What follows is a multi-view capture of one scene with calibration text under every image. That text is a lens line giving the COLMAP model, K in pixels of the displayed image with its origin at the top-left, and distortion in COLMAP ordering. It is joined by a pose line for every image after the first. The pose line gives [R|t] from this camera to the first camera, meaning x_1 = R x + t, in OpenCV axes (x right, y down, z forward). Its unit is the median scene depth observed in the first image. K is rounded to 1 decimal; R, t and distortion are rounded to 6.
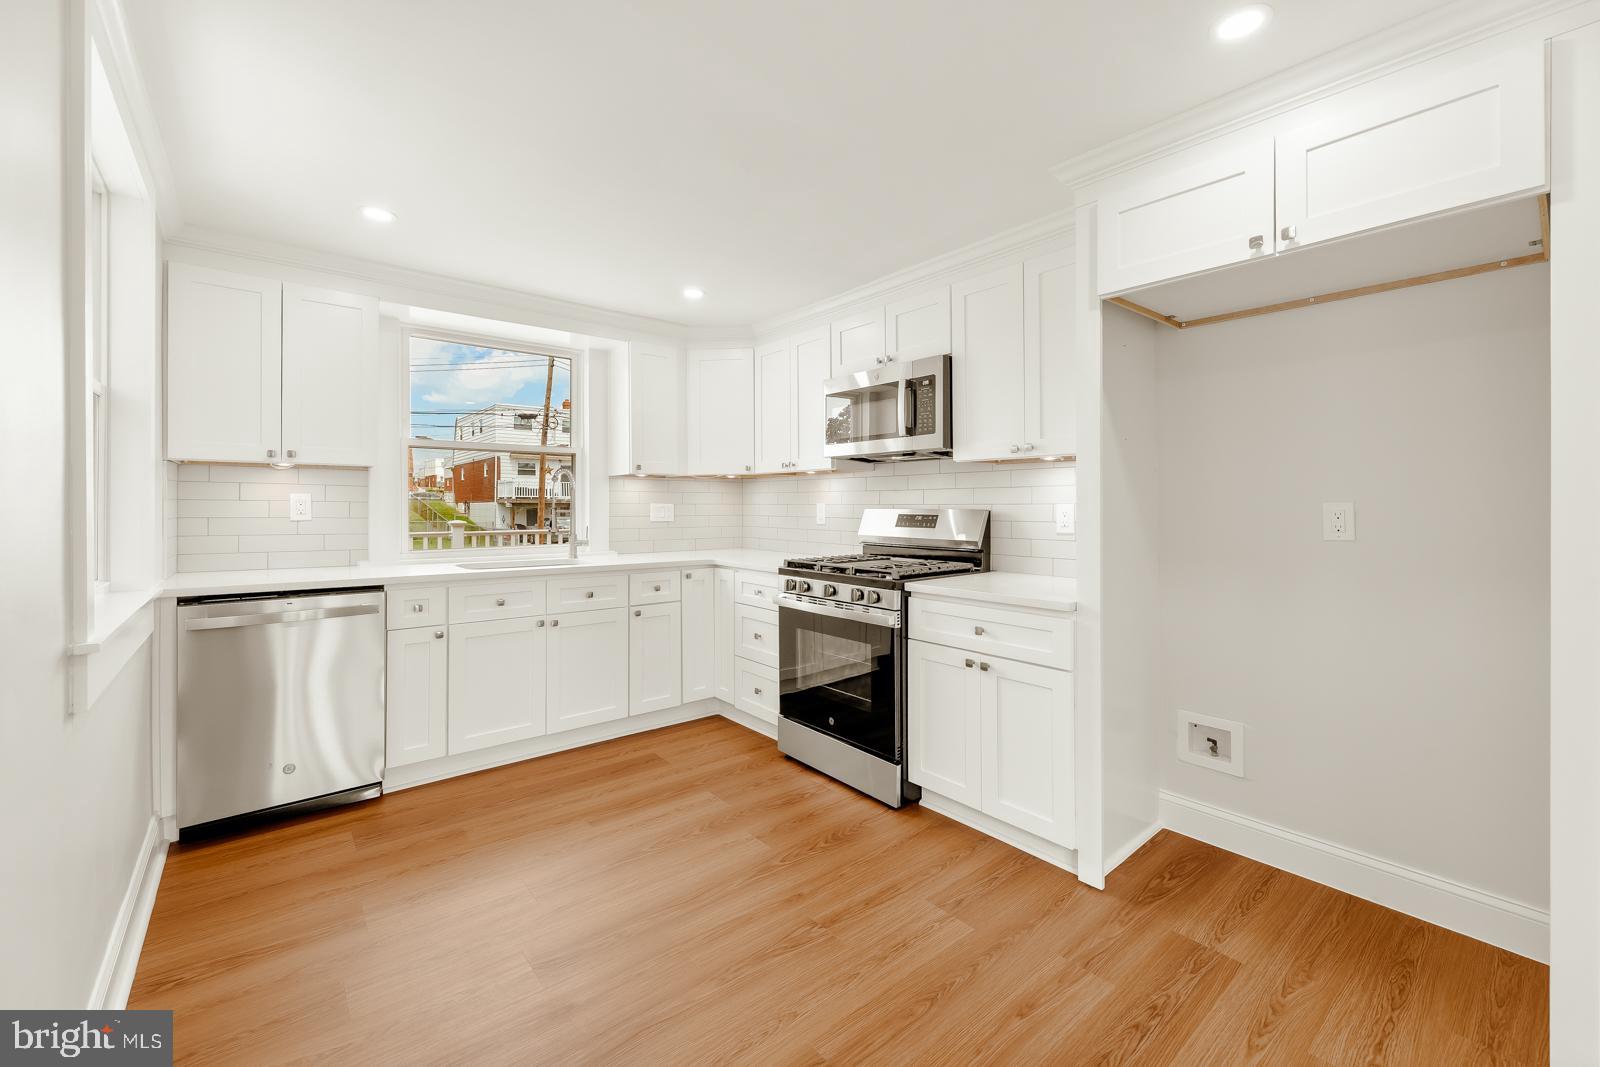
lens RADIAL K [[648.7, 0, 803.1], [0, 648.7, 500.8], [0, 0, 1]] dist [-0.003740, -0.000279]
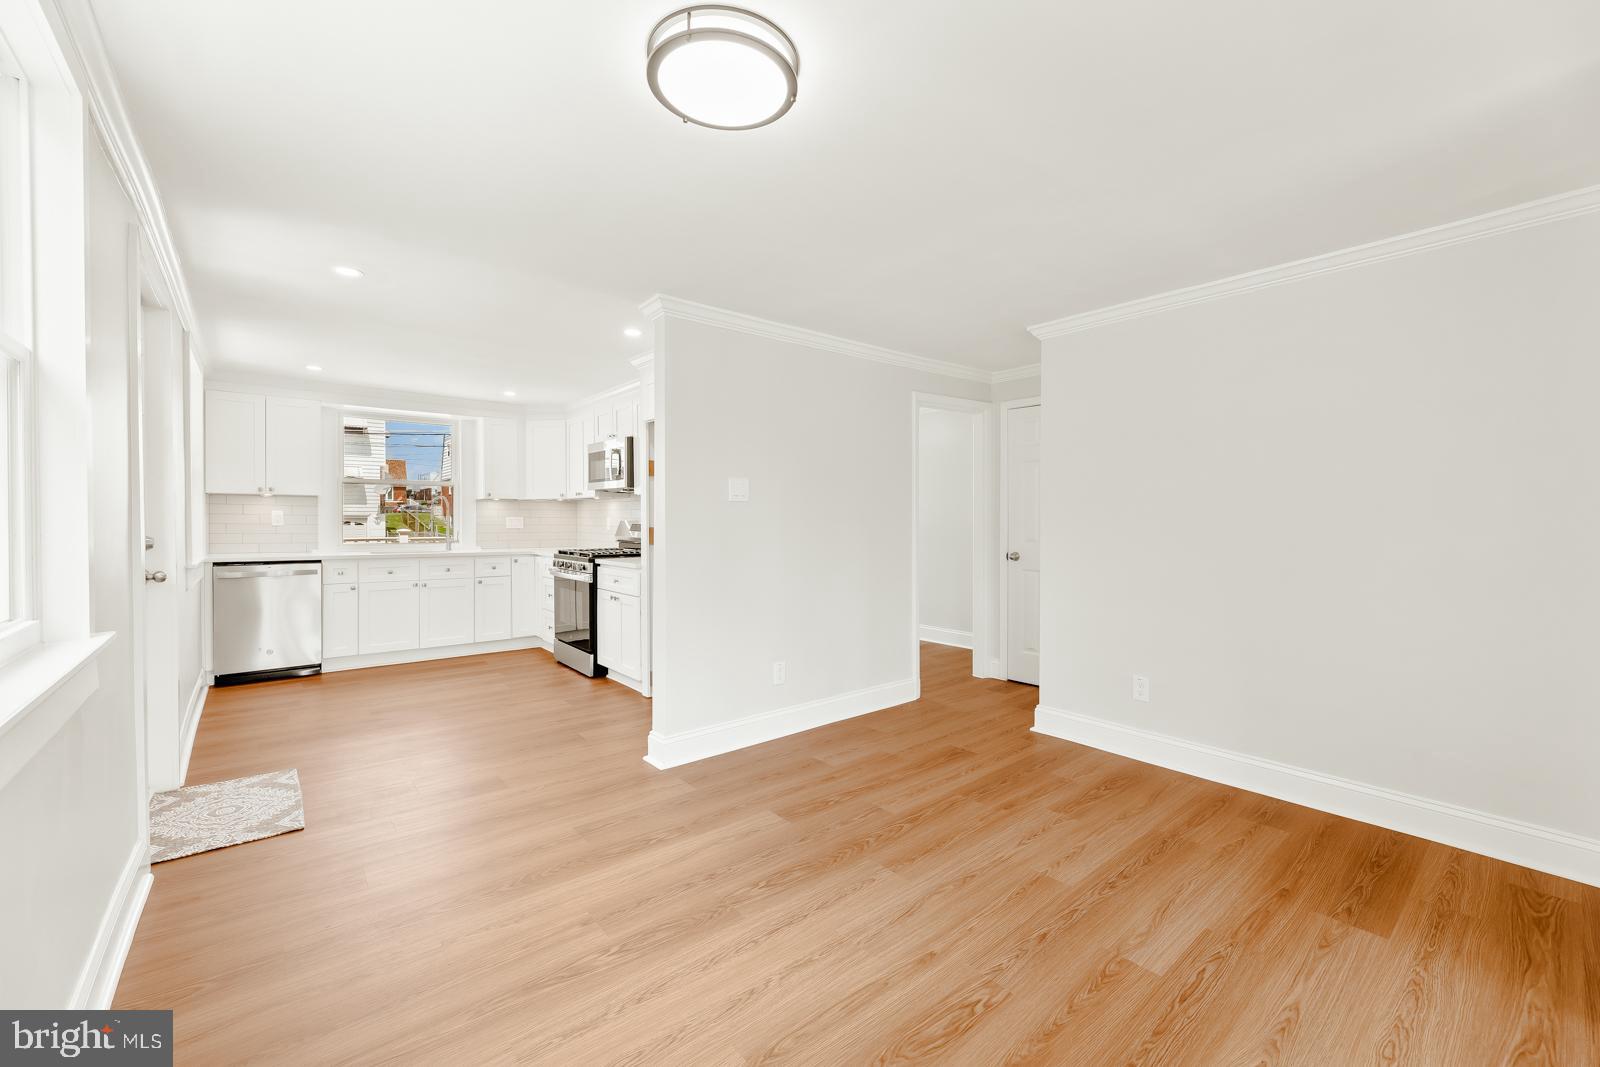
lens RADIAL K [[652.9, 0, 806.9], [0, 652.9, 521.8], [0, 0, 1]] dist [0.001552, 0.000229]
pose [[0.999986, 0.003765, 0.003803, 0.722877], [-0.003803, 0.999944, 0.009857, -0.004117], [-0.003765, -0.009872, 0.999944, -0.862569]]
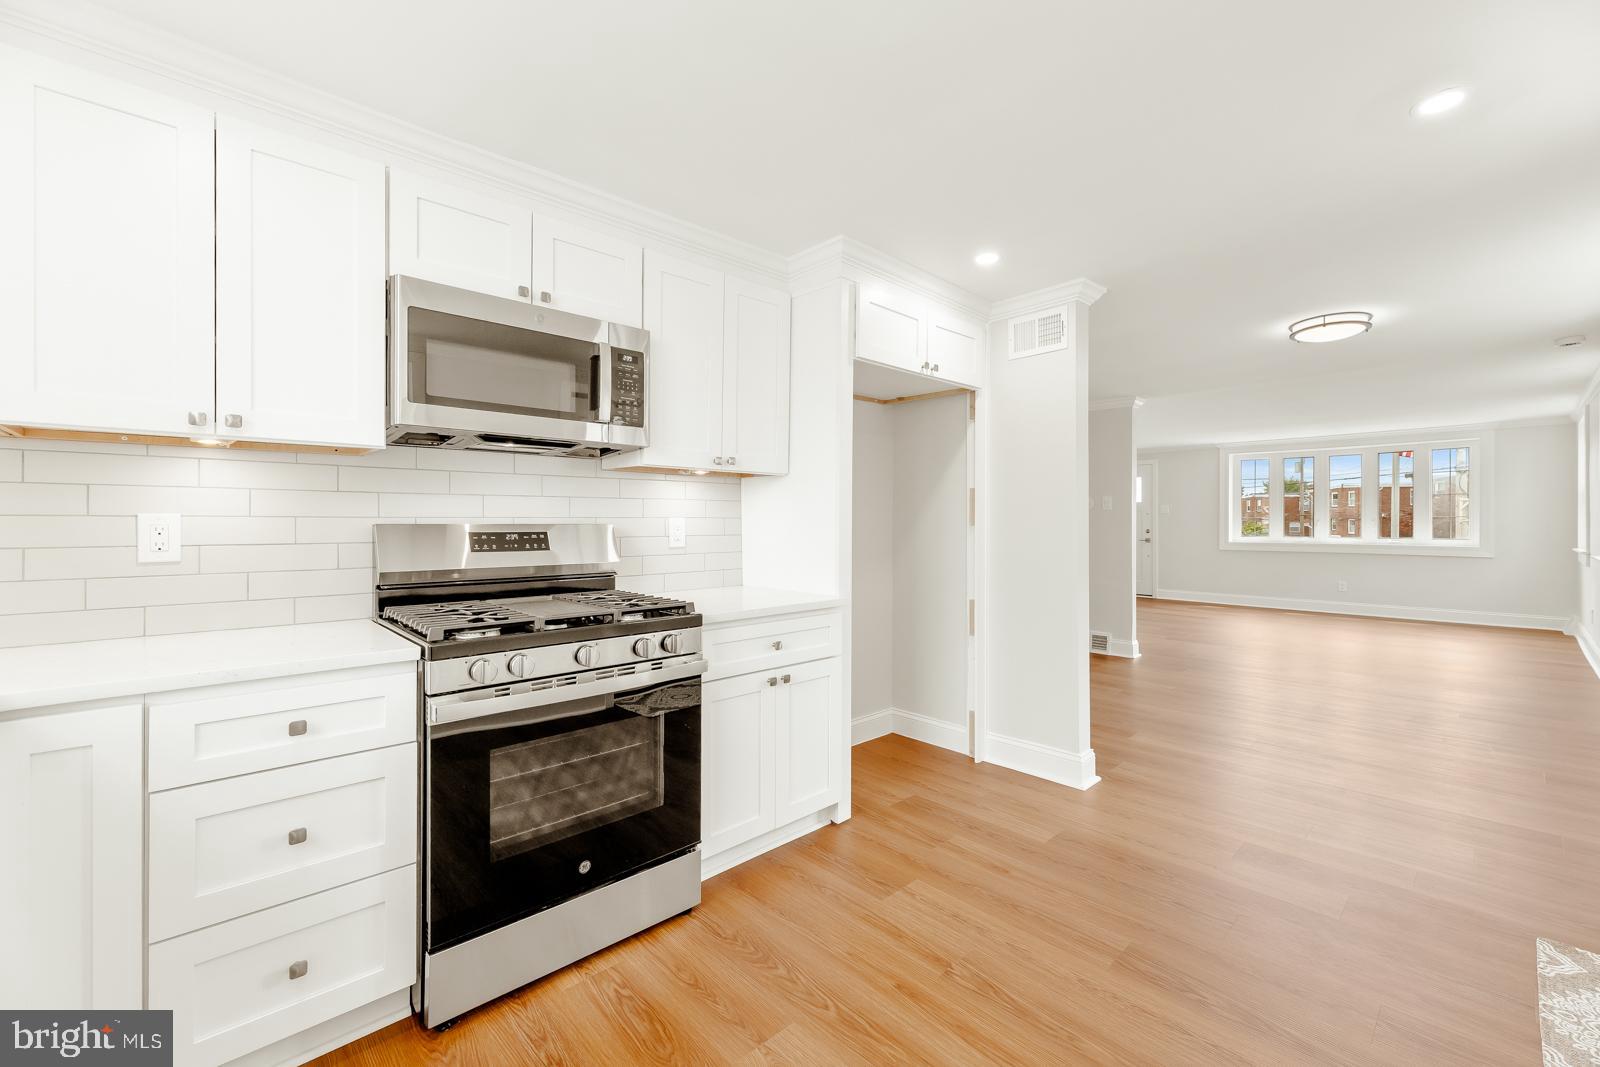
lens RADIAL K [[652.9, 0, 806.9], [0, 652.9, 521.8], [0, 0, 1]] dist [0.001552, 0.000229]
pose [[-0.058974, 0.003070, 0.998255, -0.613281], [-0.005334, 0.999980, -0.003390, 0.013011], [-0.998245, -0.005524, -0.058956, 0.860148]]
